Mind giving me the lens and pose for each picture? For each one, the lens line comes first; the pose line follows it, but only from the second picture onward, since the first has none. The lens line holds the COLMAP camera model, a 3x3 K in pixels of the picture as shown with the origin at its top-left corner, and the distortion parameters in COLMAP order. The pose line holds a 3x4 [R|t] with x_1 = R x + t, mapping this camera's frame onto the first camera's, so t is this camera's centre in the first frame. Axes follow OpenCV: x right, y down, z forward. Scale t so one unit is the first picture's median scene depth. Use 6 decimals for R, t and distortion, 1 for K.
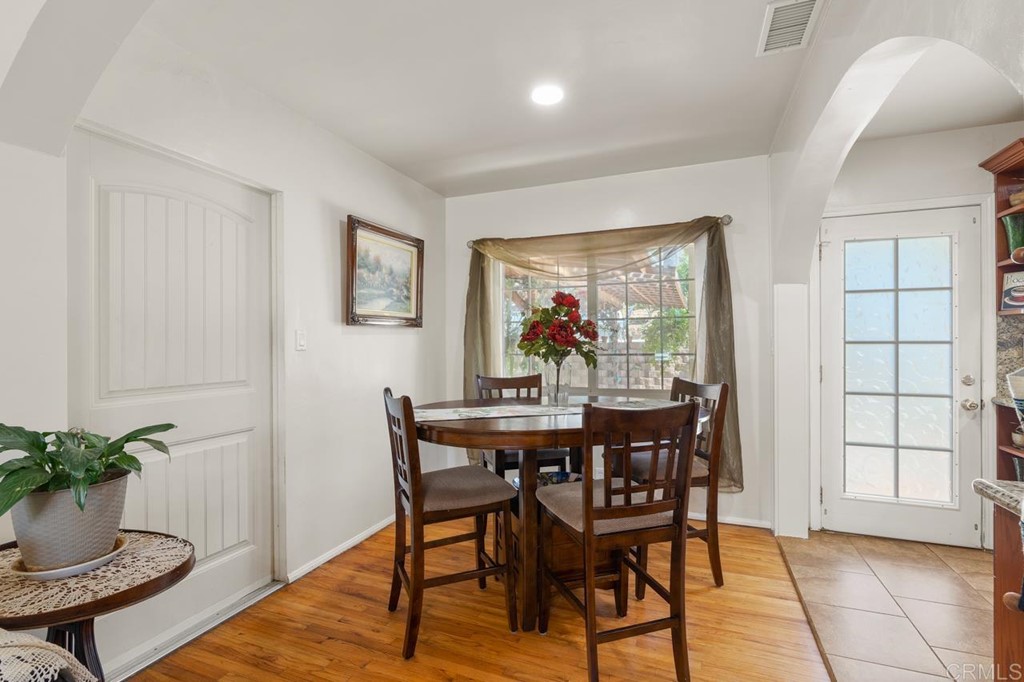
lens RADIAL K [[471.2, 0, 513.6], [0, 471.2, 341.9], [0, 0, 1]] dist [-0.003114, -0.000066]
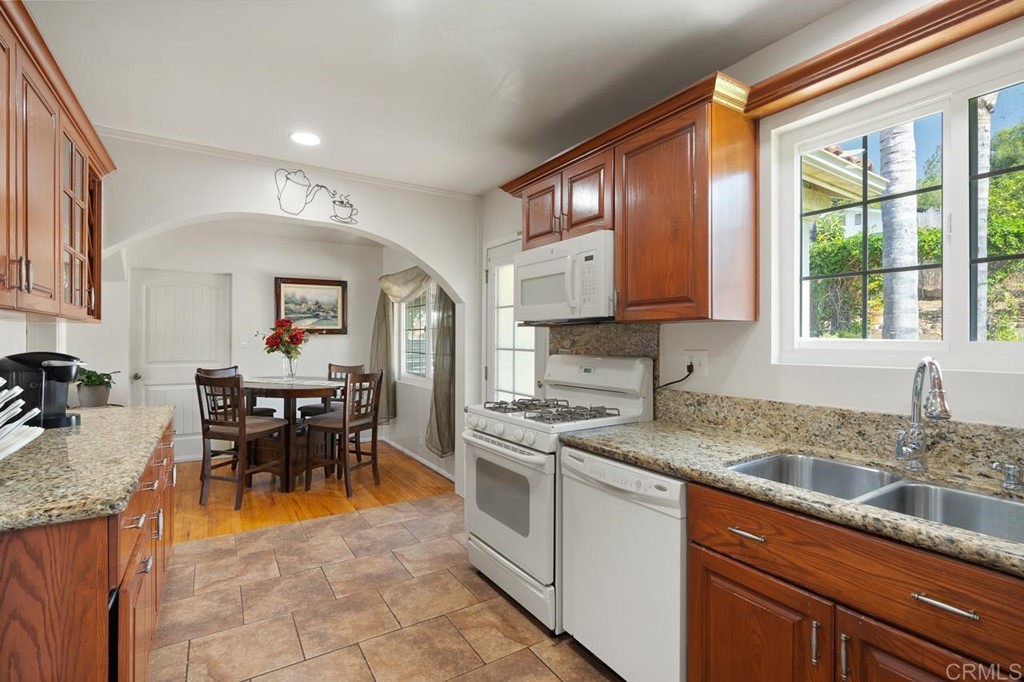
lens RADIAL K [[474.9, 0, 512.0], [0, 474.9, 341.0], [0, 0, 1]] dist [-0.013382, 0.000060]
pose [[0.805972, 0.010763, -0.591856, 1.562700], [-0.007437, 0.999940, 0.008057, -0.031415], [0.591907, -0.002093, 0.806004, 0.015016]]
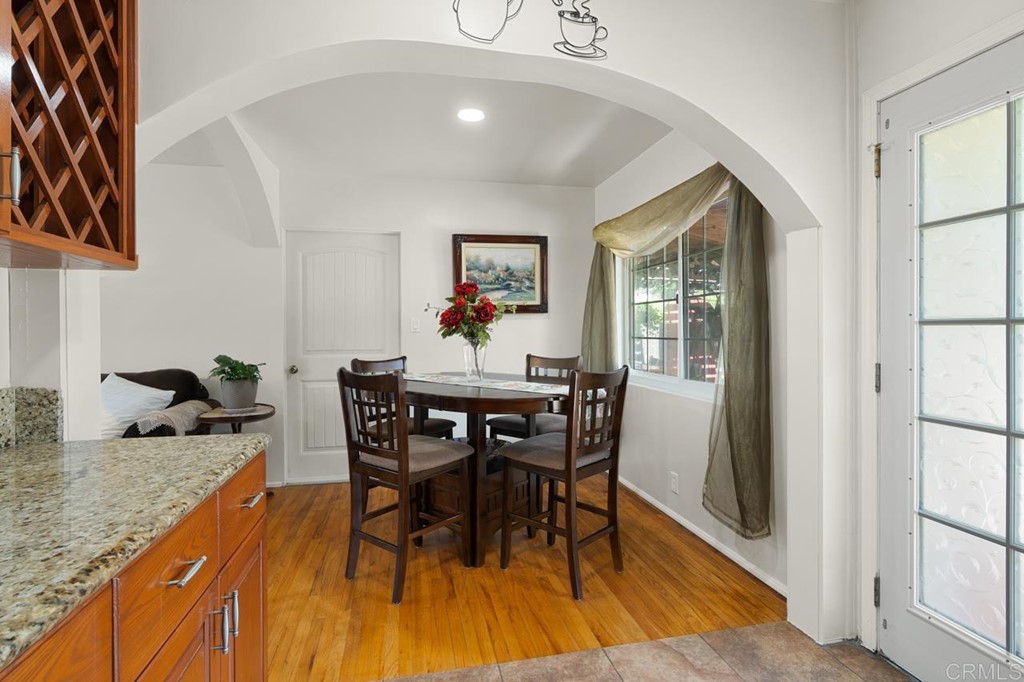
lens RADIAL K [[505.4, 0, 511.7], [0, 505.4, 330.2], [0, 0, 1]] dist [0.002777, 0.000339]
pose [[0.549776, 0.002940, -0.835307, 0.983576], [0.004779, 0.999966, 0.006666, 0.004666], [0.835299, -0.007657, 0.549743, 0.317720]]
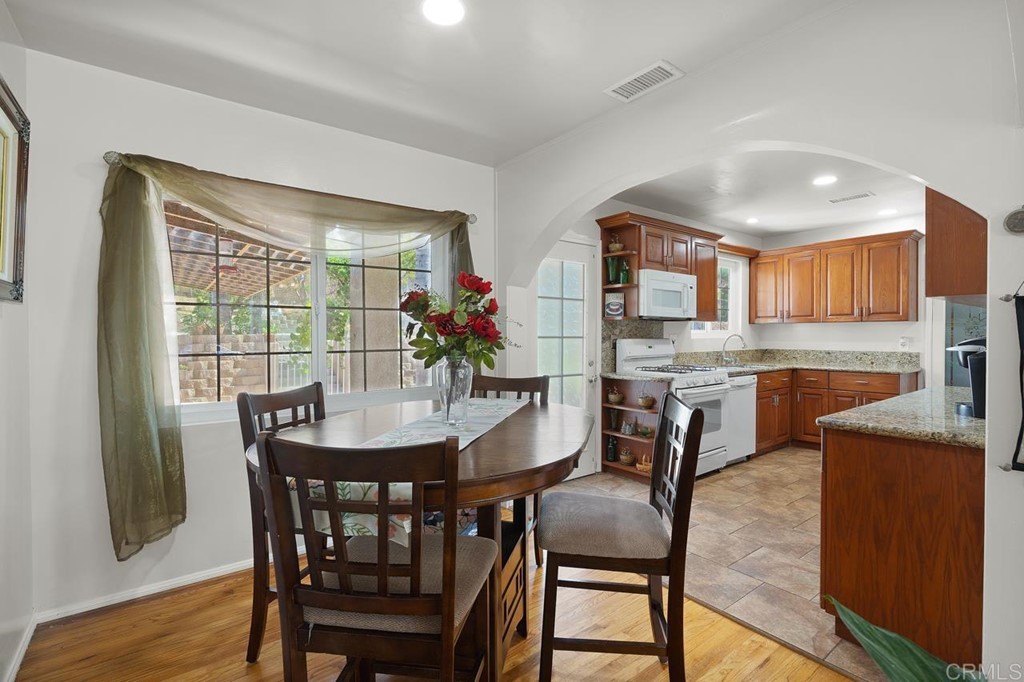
lens RADIAL K [[471.2, 0, 513.6], [0, 471.2, 341.9], [0, 0, 1]] dist [-0.003114, -0.000066]
pose [[0.517389, -0.007633, 0.855716, -0.430504], [-0.005399, 0.999911, 0.012183, -0.001772], [-0.855733, -0.010924, 0.517302, 0.425197]]
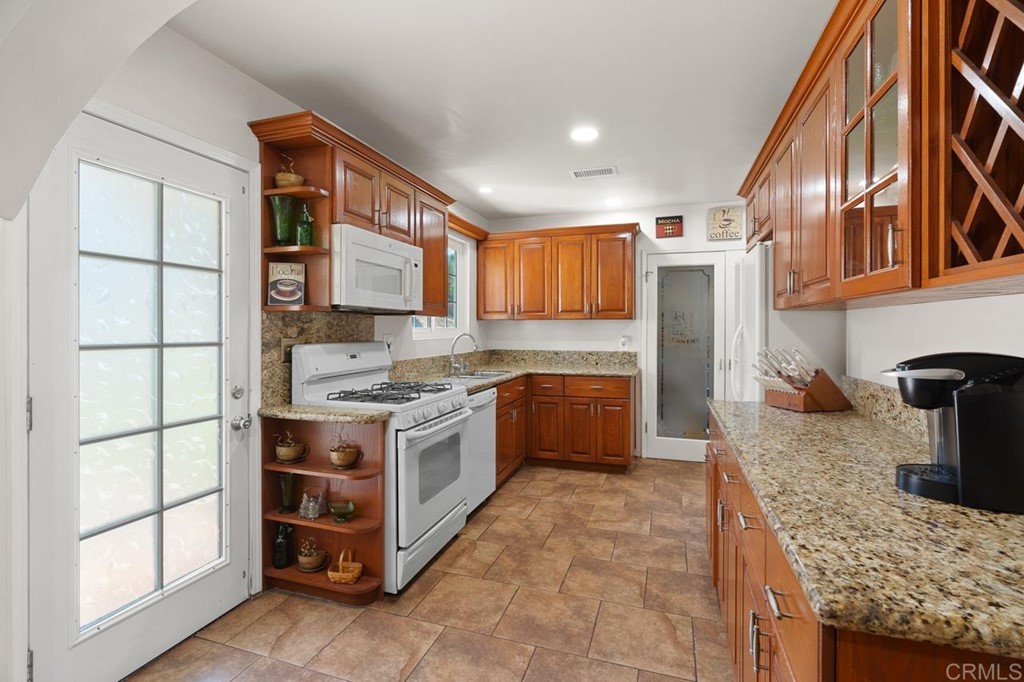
lens RADIAL K [[470.1, 0, 512.8], [0, 470.1, 331.1], [0, 0, 1]] dist [-0.003113, -0.000037]
pose [[-0.052528, 0.000446, 0.998619, 0.159246], [-0.003940, 0.999992, -0.000654, -0.020606], [-0.998612, -0.003969, -0.052526, 0.569531]]
